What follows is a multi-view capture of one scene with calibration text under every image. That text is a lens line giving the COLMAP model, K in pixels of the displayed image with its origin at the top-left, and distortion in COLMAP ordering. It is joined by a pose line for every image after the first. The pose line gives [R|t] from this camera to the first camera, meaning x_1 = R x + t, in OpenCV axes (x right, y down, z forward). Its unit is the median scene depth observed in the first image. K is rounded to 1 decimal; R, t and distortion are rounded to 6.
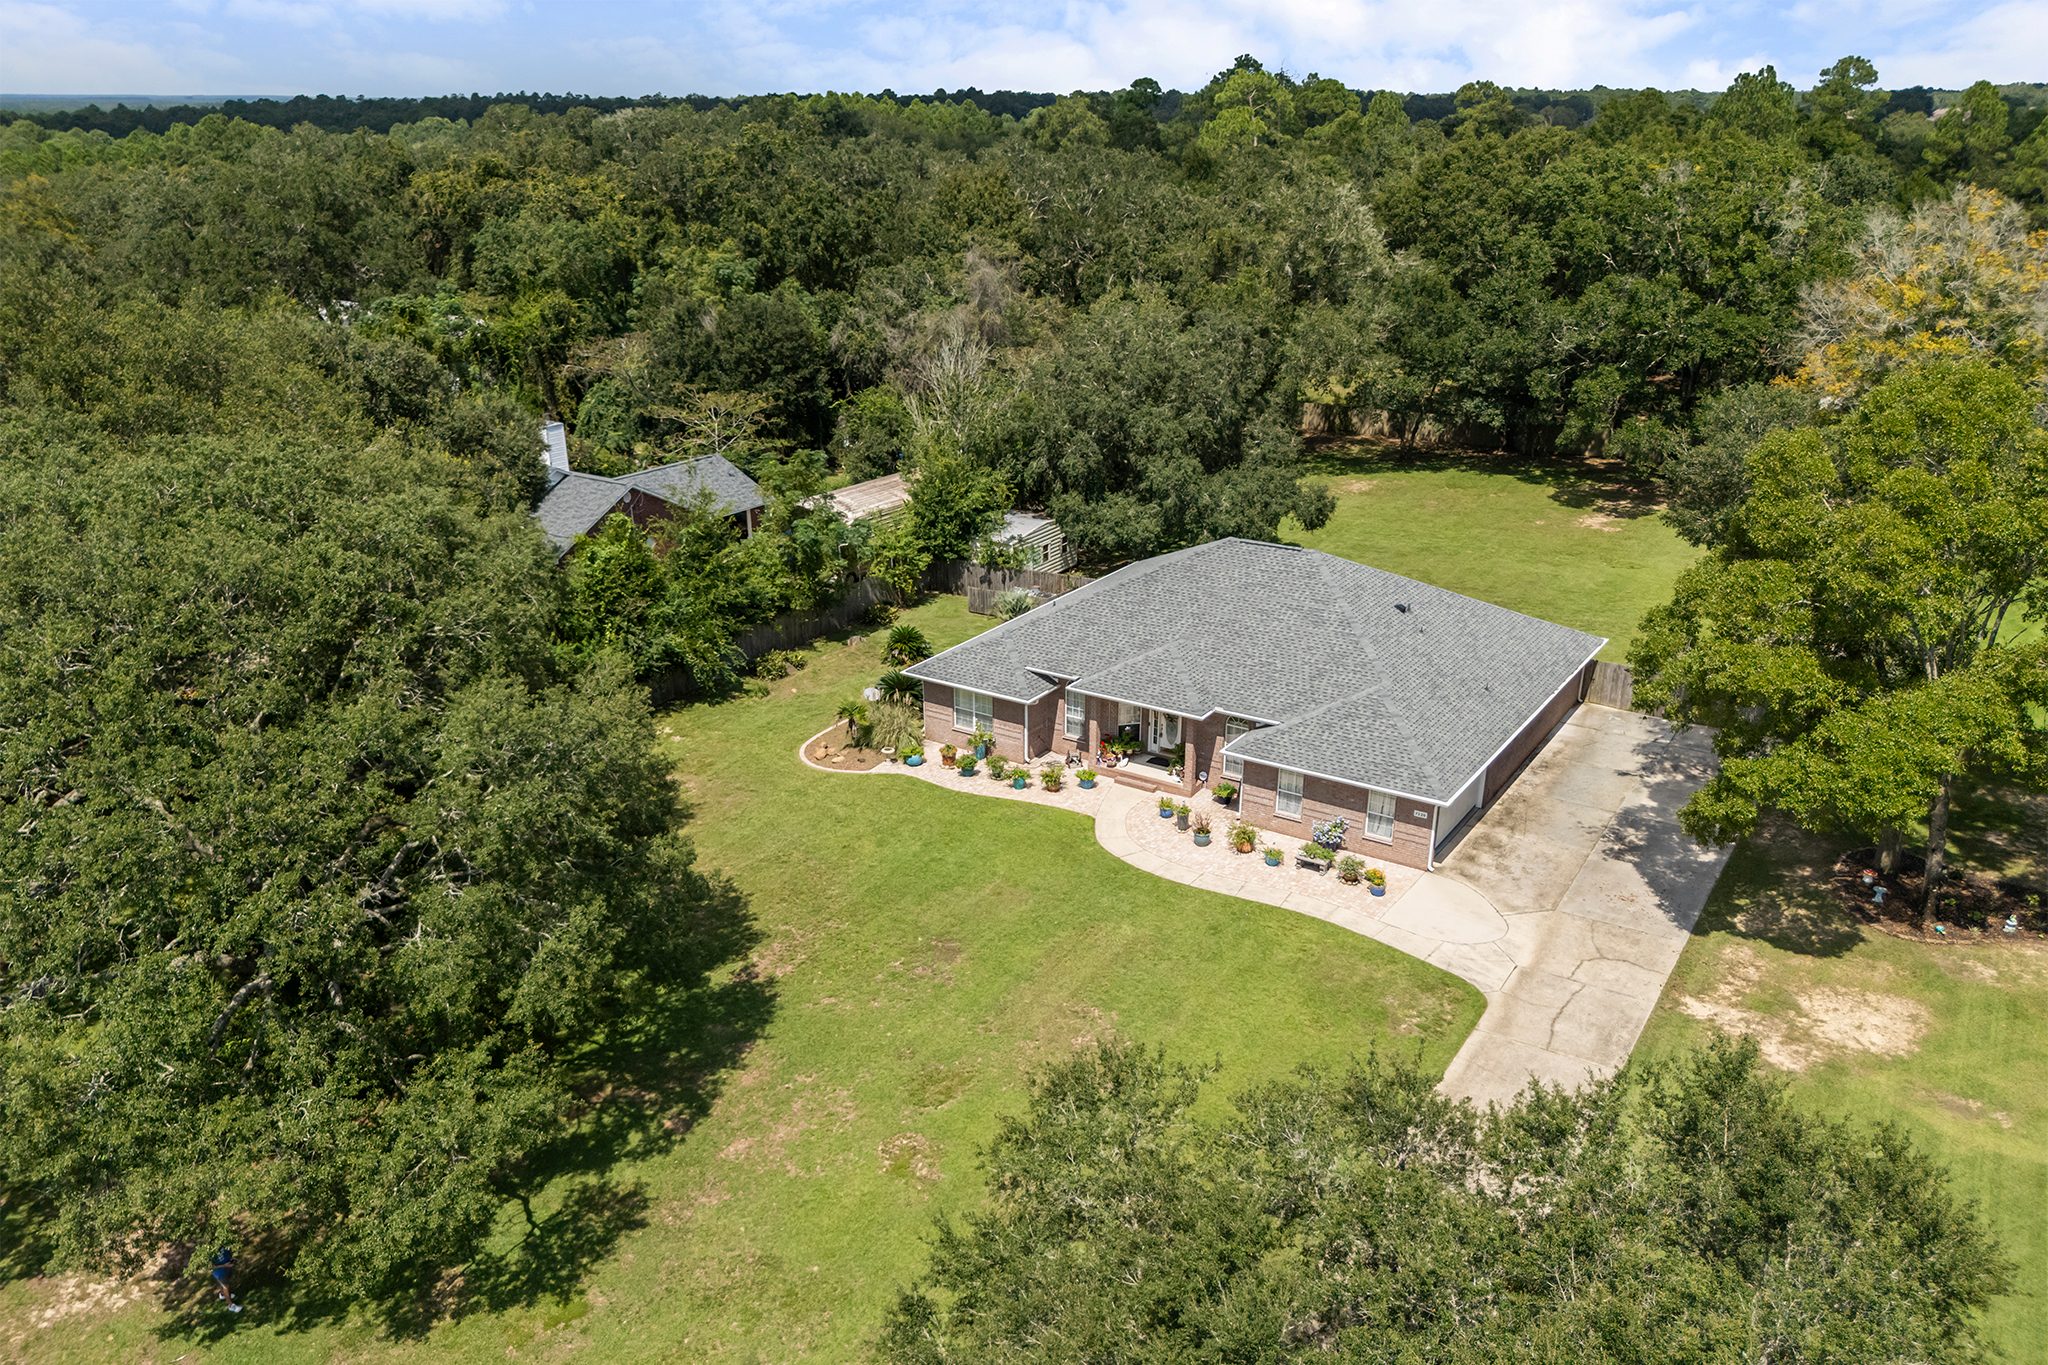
lens RADIAL K [[1564.6, 0, 1026.5], [0, 1564.6, 745.3], [0, 0, 1]] dist [0.099283, -0.107236]
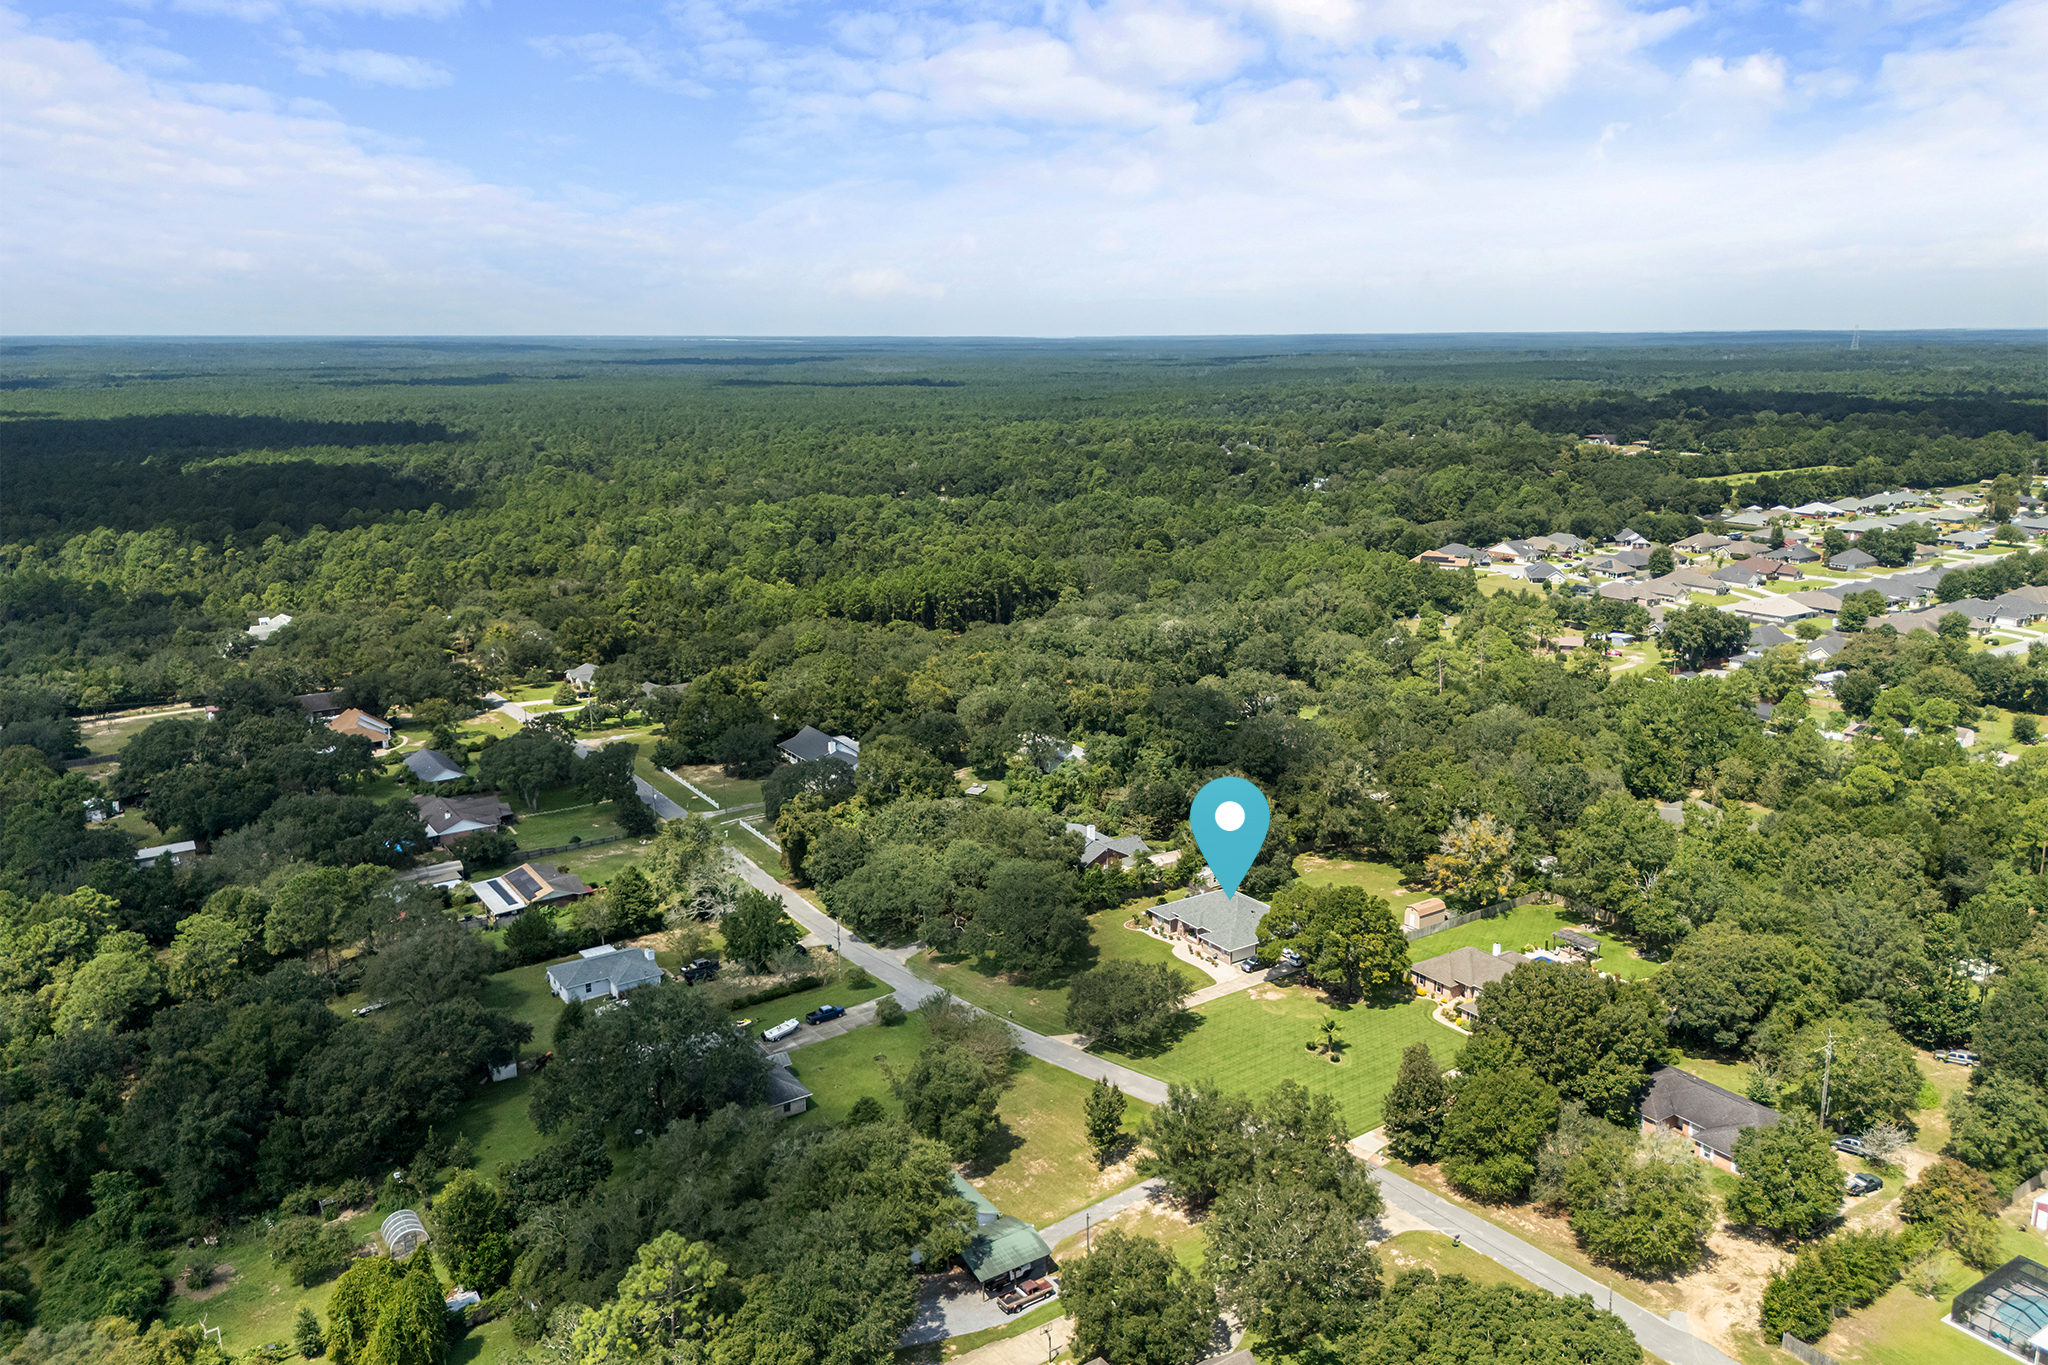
lens RADIAL K [[1564.6, 0, 1026.5], [0, 1564.6, 745.3], [0, 0, 1]] dist [0.099283, -0.107236]
pose [[0.924512, 0.112732, -0.364101, 0.904272], [-0.152222, 0.984976, -0.081551, -0.069578], [0.349437, 0.130819, 0.927782, -2.570363]]
